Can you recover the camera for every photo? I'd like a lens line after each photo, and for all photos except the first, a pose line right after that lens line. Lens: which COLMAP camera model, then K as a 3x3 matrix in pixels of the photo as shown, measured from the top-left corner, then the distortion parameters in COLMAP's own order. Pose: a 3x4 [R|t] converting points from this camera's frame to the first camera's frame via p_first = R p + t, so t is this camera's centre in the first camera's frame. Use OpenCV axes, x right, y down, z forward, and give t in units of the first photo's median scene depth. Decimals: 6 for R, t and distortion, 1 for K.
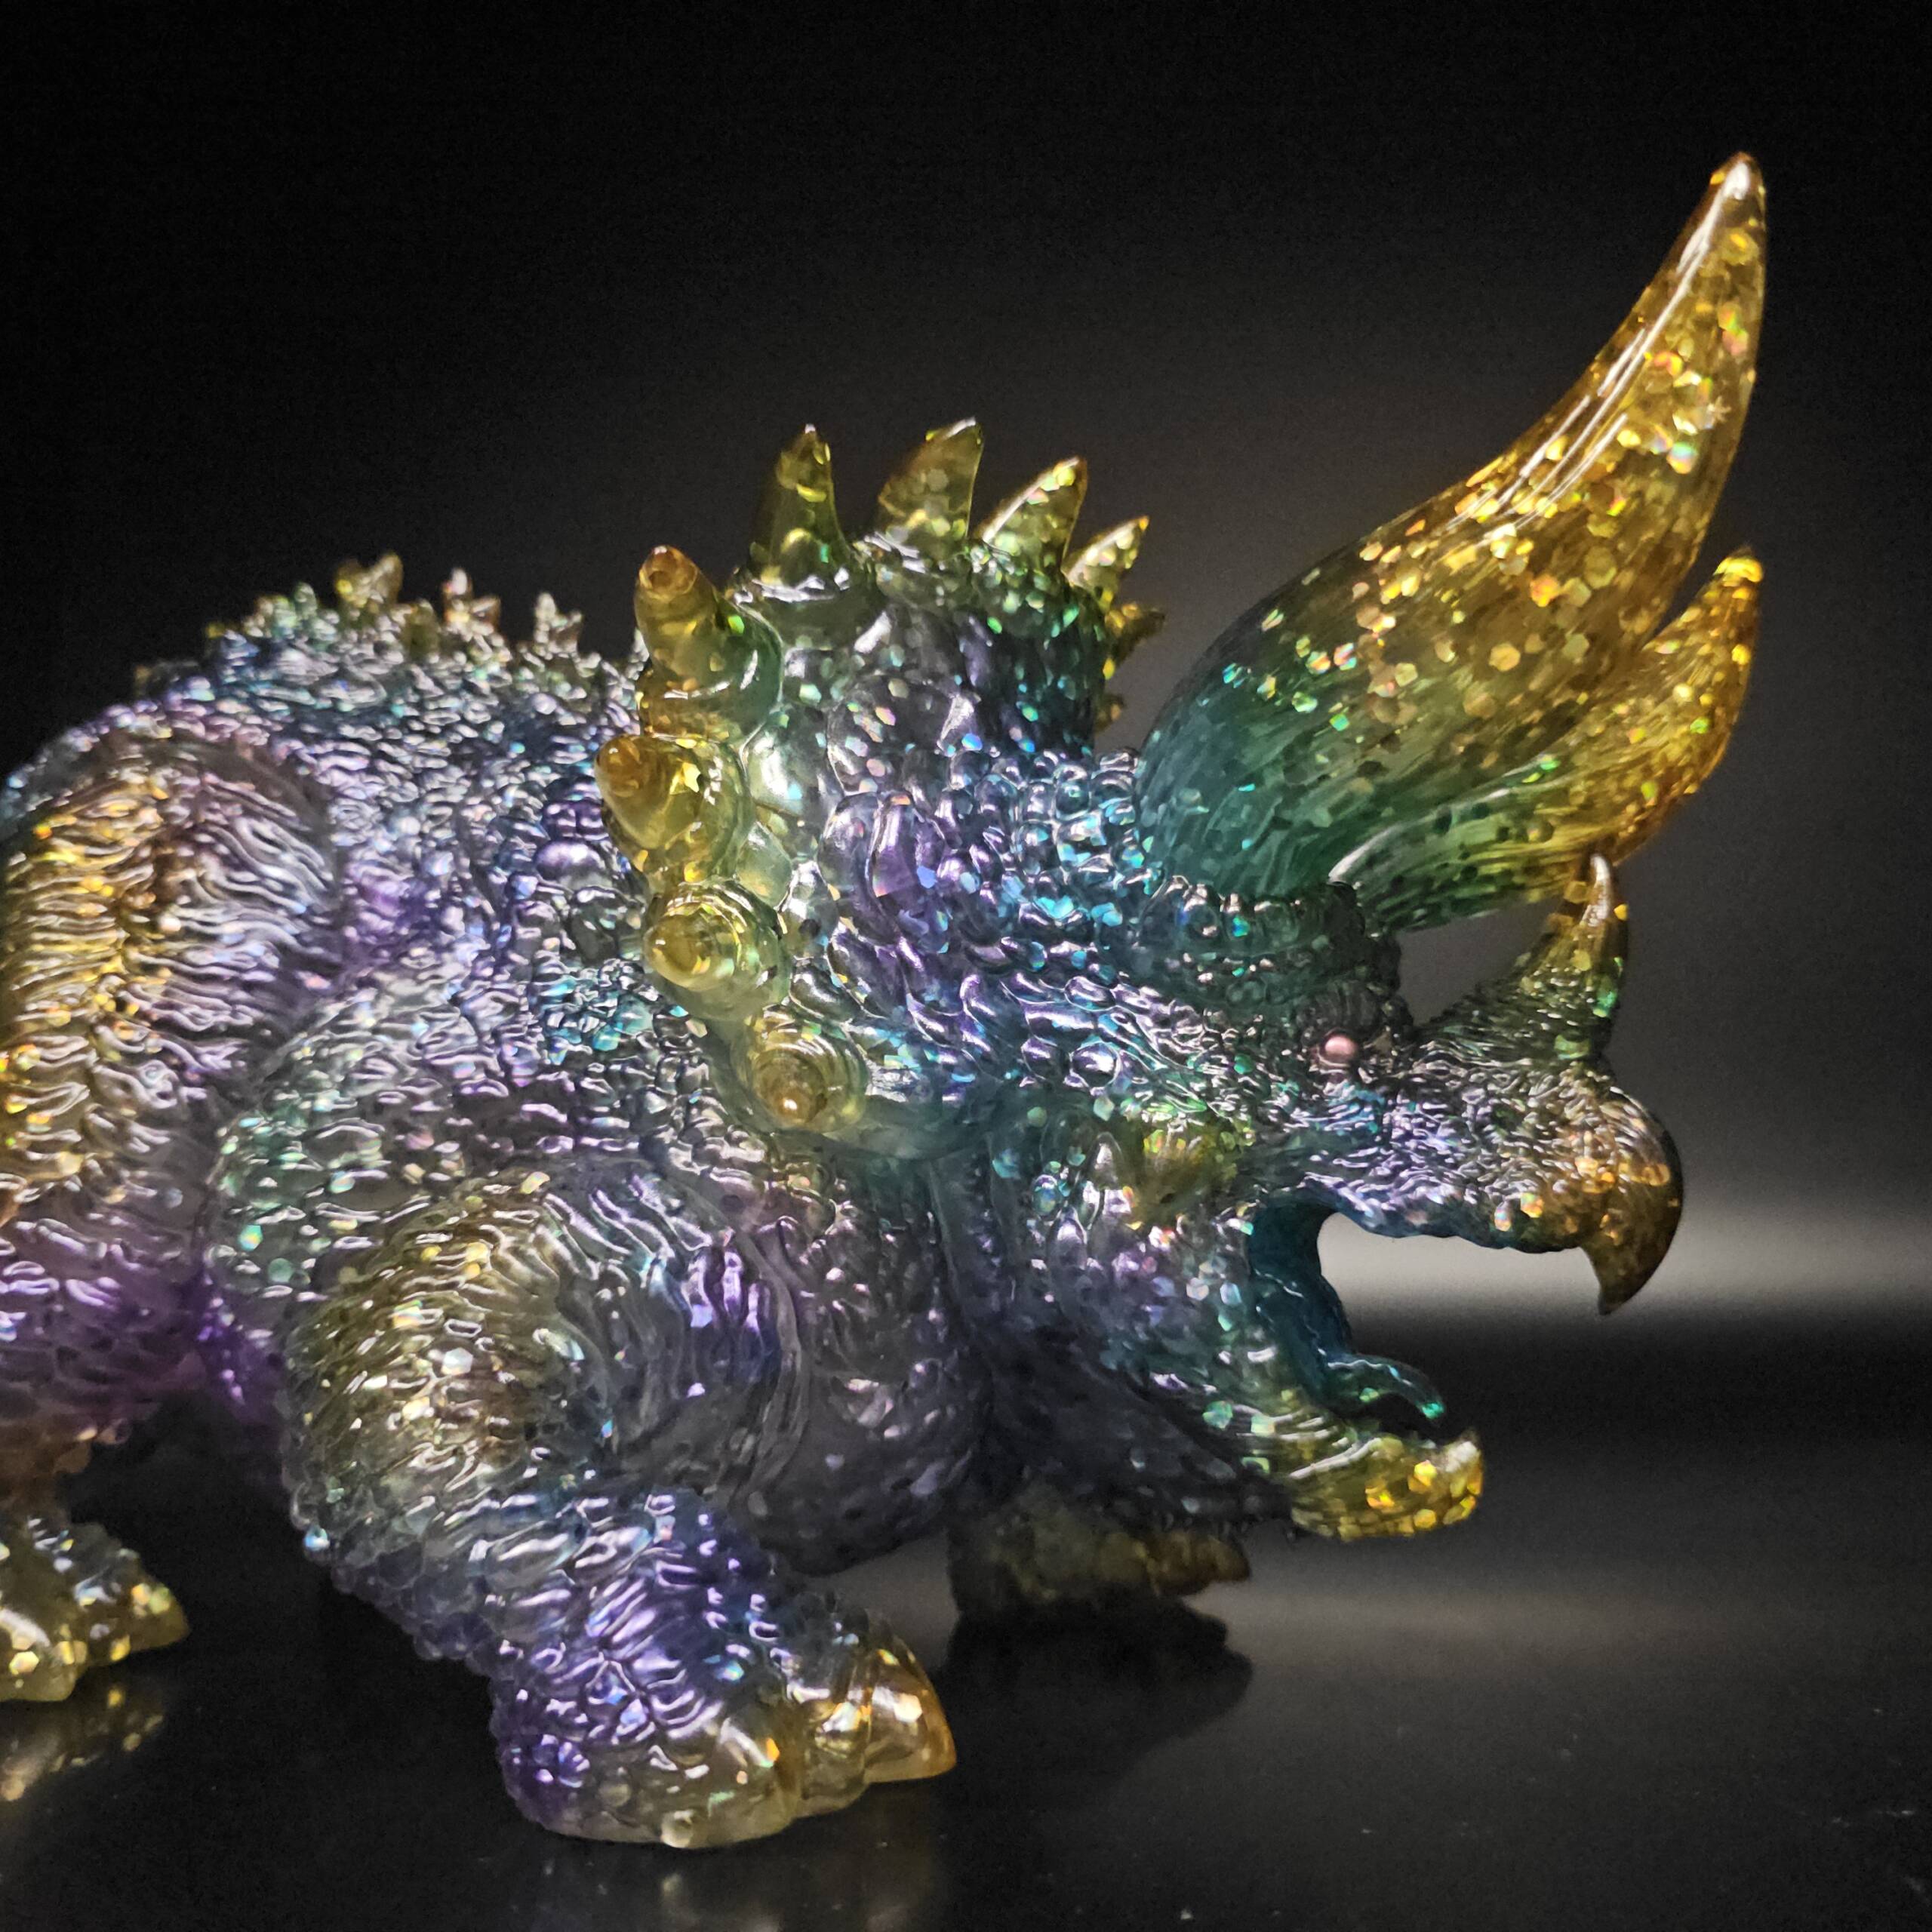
lens RADIAL K [[1834.6, 0, 976.6], [0, 1834.6, 950.8], [0, 0, 1]] dist [-0.008258, 0.000000]
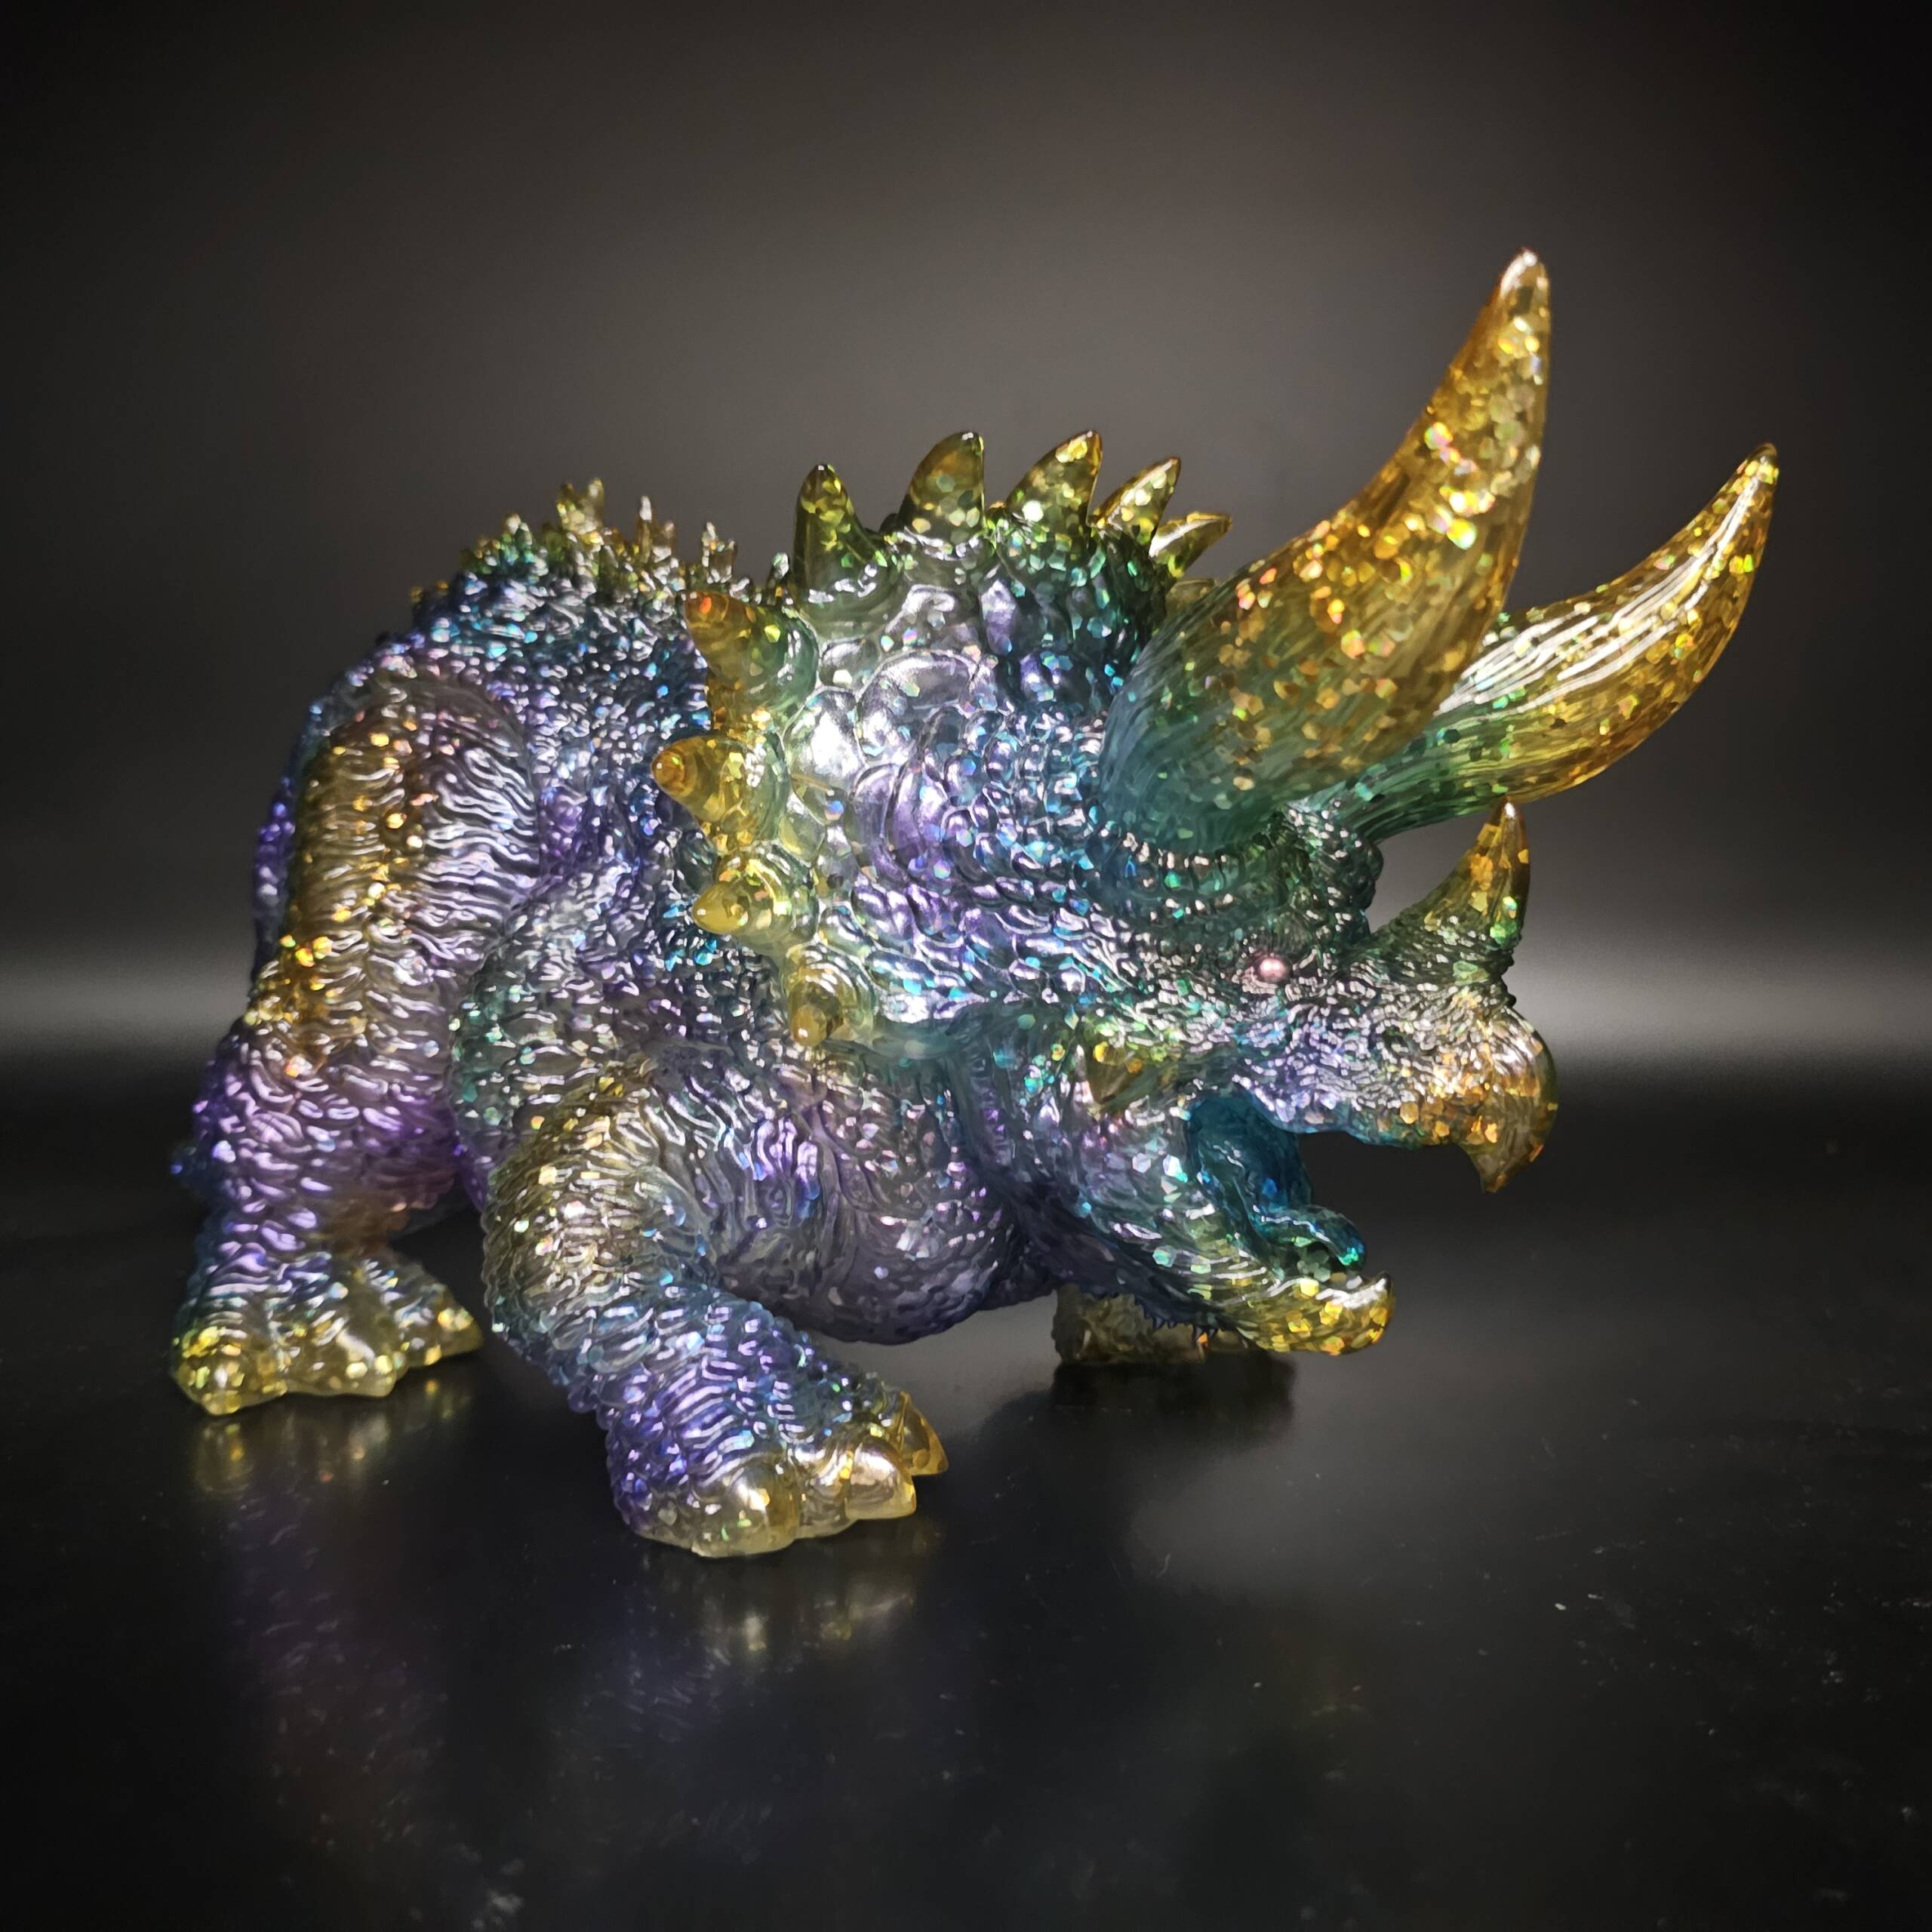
lens RADIAL K [[1834.6, 0, 965.8], [0, 1834.6, 966.9], [0, 0, 1]] dist [-0.008258, 0.000000]
pose [[0.970229, 0.013956, -0.241787, 0.293498], [0.036495, 0.978514, 0.202926, -0.200403], [0.239424, -0.205709, 0.948873, -0.193976]]
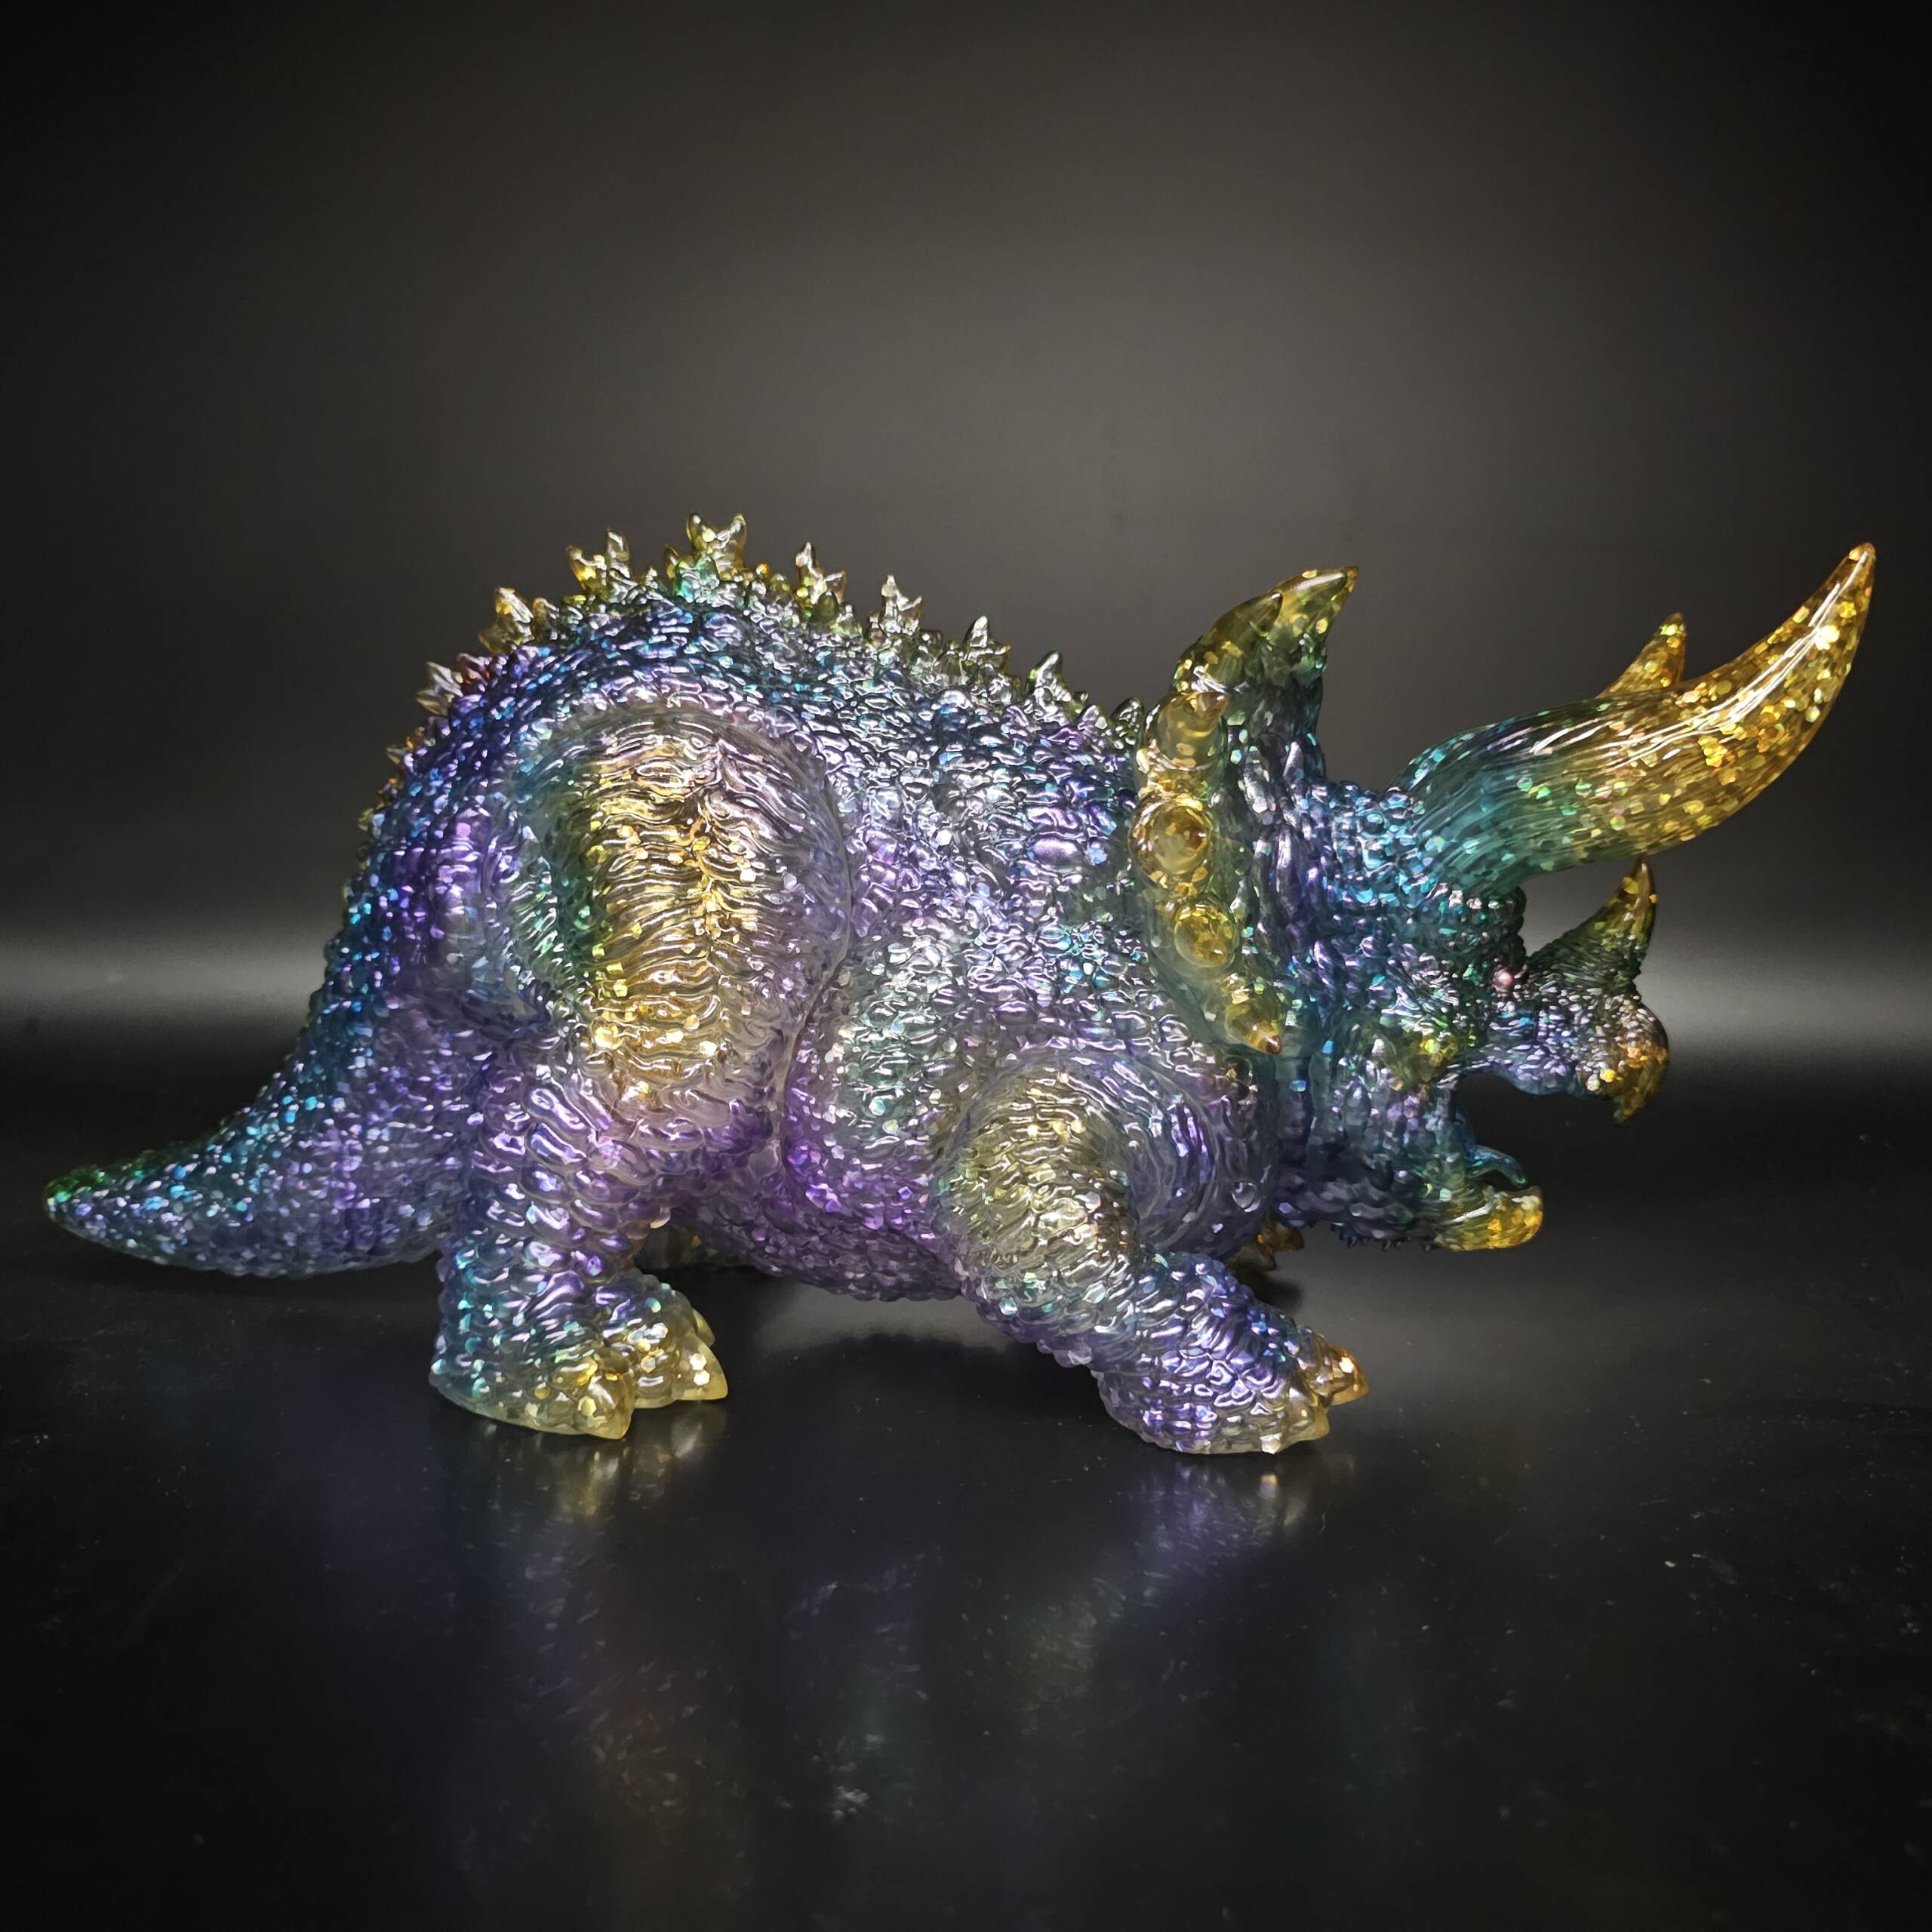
lens RADIAL K [[1834.6, 0, 954.7], [0, 1834.6, 971.7], [0, 0, 1]] dist [-0.008258, 0.000000]
pose [[0.952717, -0.007016, 0.303777, -0.789095], [-0.070784, 0.967105, 0.244331, -0.327262], [-0.295499, -0.254281, 0.920881, -0.394603]]
